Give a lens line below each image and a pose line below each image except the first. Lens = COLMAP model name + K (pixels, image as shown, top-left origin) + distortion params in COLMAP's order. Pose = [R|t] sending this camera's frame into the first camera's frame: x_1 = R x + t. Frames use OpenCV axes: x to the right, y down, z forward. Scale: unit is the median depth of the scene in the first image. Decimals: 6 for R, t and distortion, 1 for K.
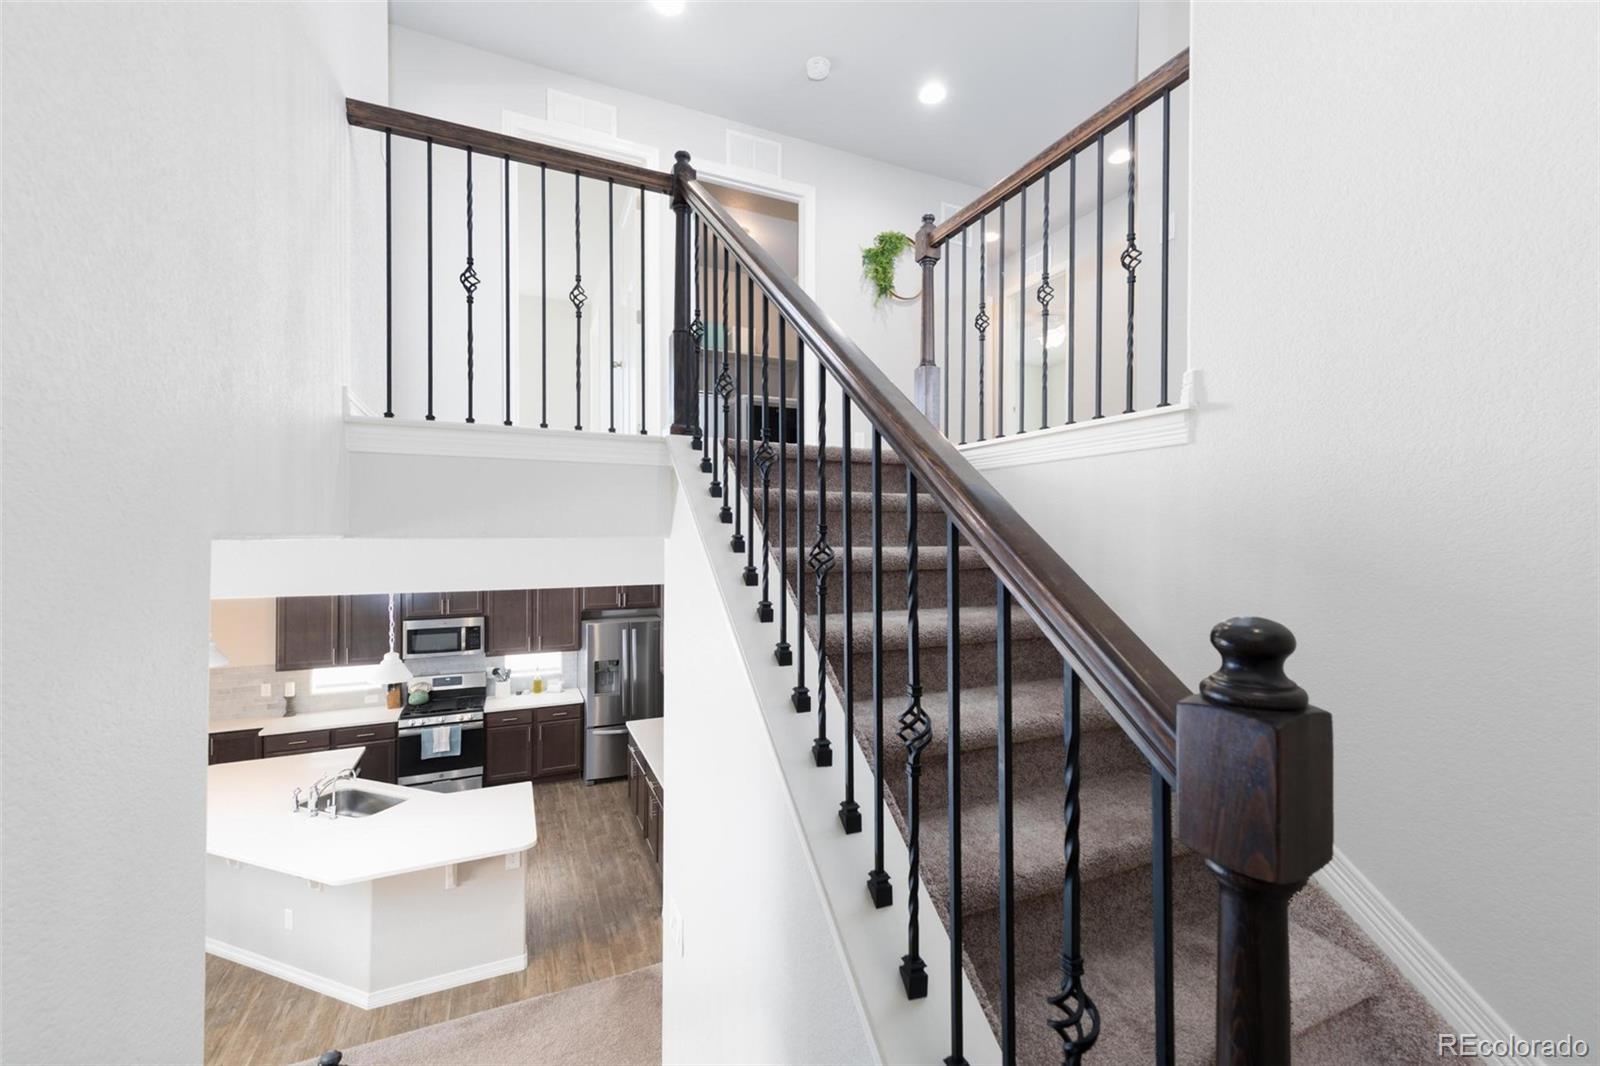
lens RADIAL K [[638.9, 0, 827.1], [0, 638.9, 538.2], [0, 0, 1]] dist [0.000937, -0.000694]
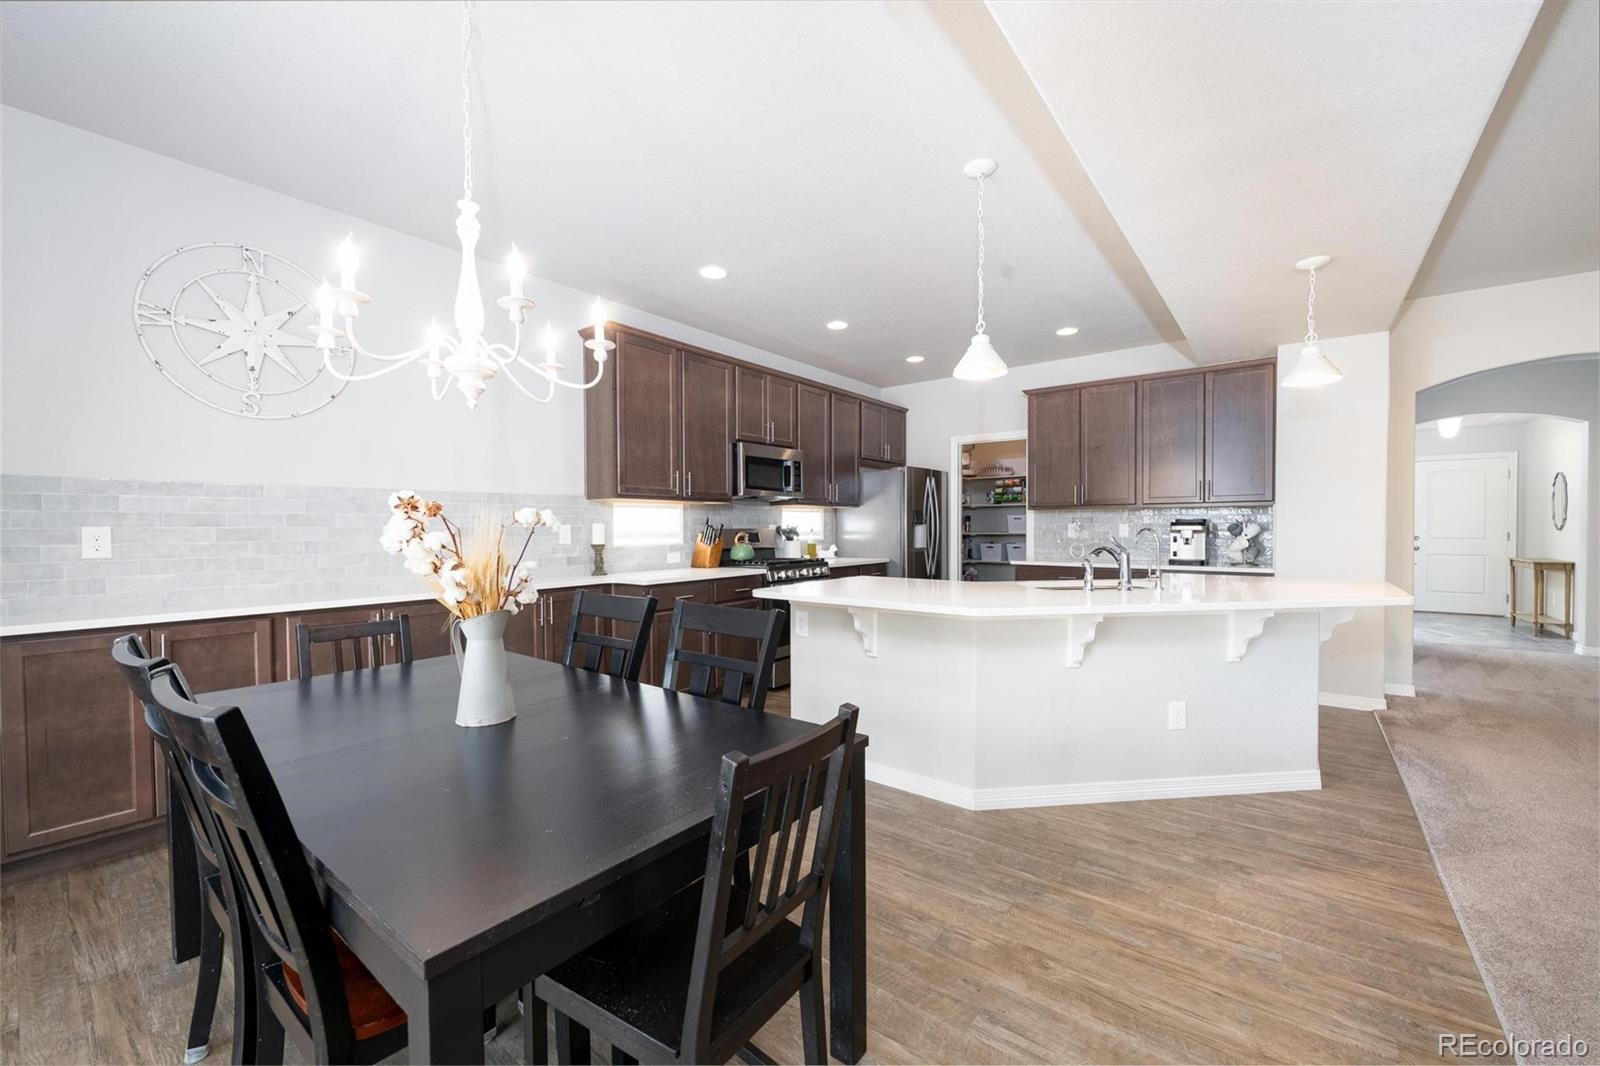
lens RADIAL K [[634.5, 0, 800.0], [0, 634.5, 533.0], [0, 0, 1]] dist [0.001040, 0.000152]
pose [[0.890859, -0.008968, 0.454192, -0.951187], [0.007318, 0.999959, 0.005391, 0.233631], [-0.454222, -0.001478, 0.890887, 0.337827]]
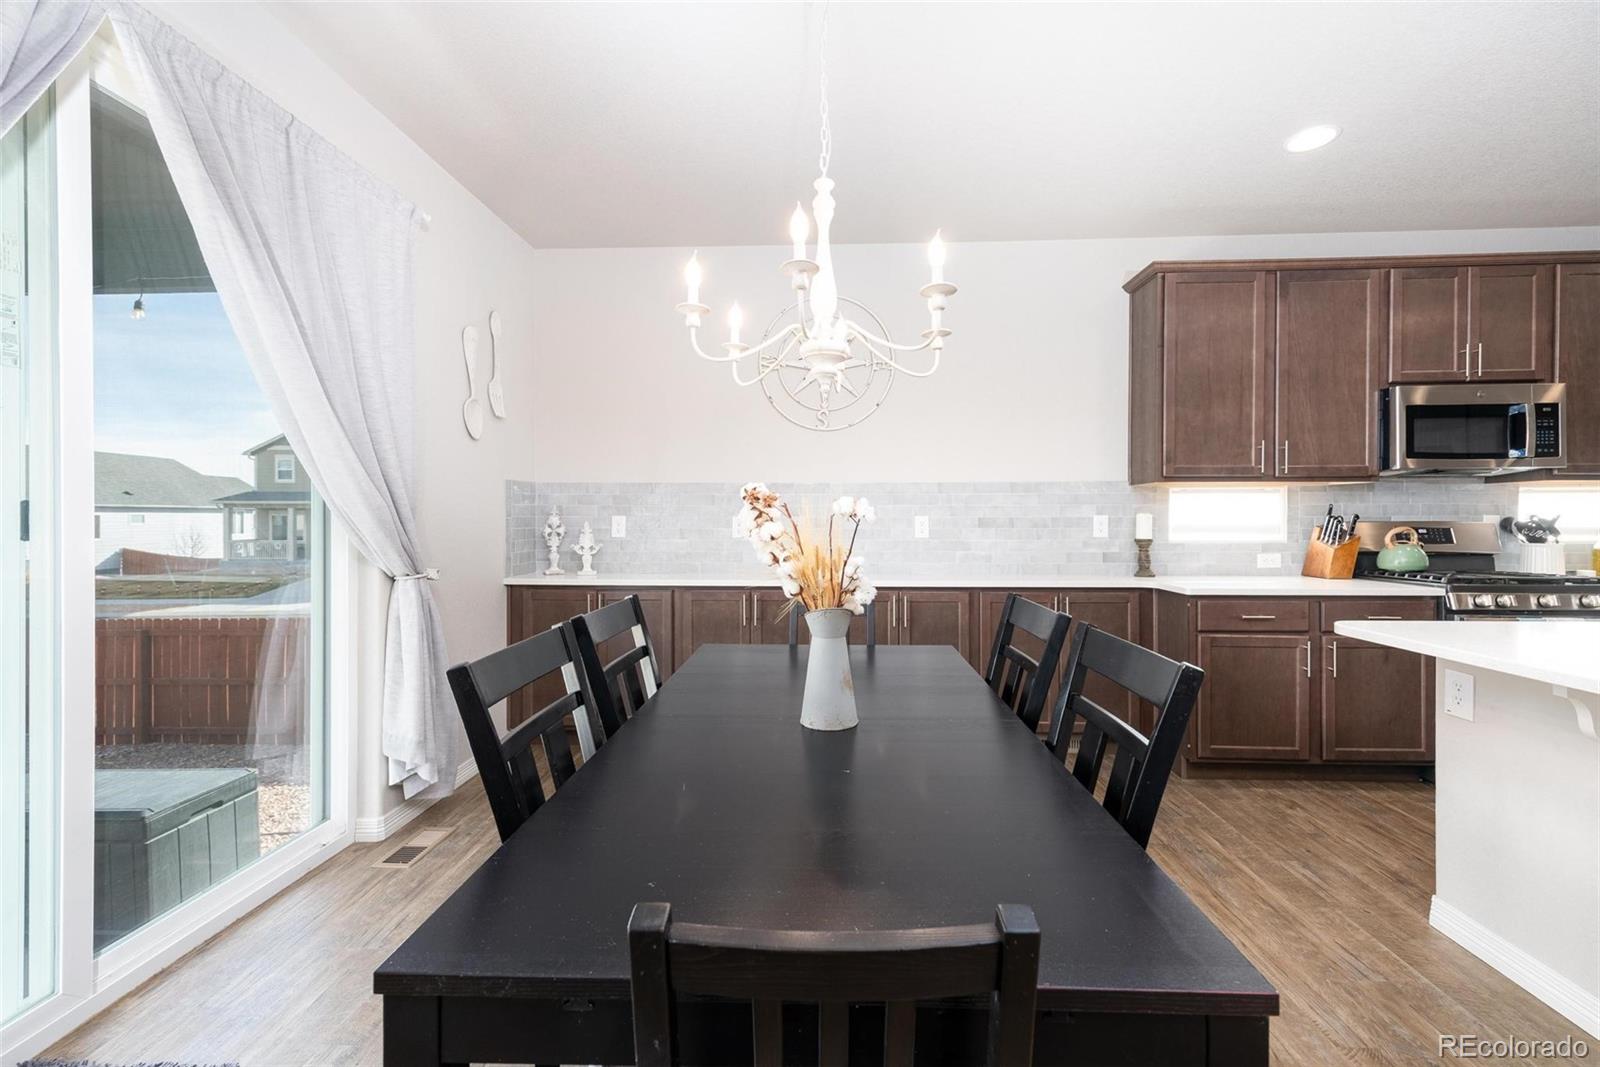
lens RADIAL K [[632.0, 0, 803.3], [0, 632.0, 521.4], [0, 0, 1]] dist [0.006736, -0.000045]
pose [[0.885785, 0.002871, -0.464086, -0.848191], [-0.002860, 0.999996, 0.000728, 0.232992], [0.464086, 0.000683, 0.885790, 0.403883]]
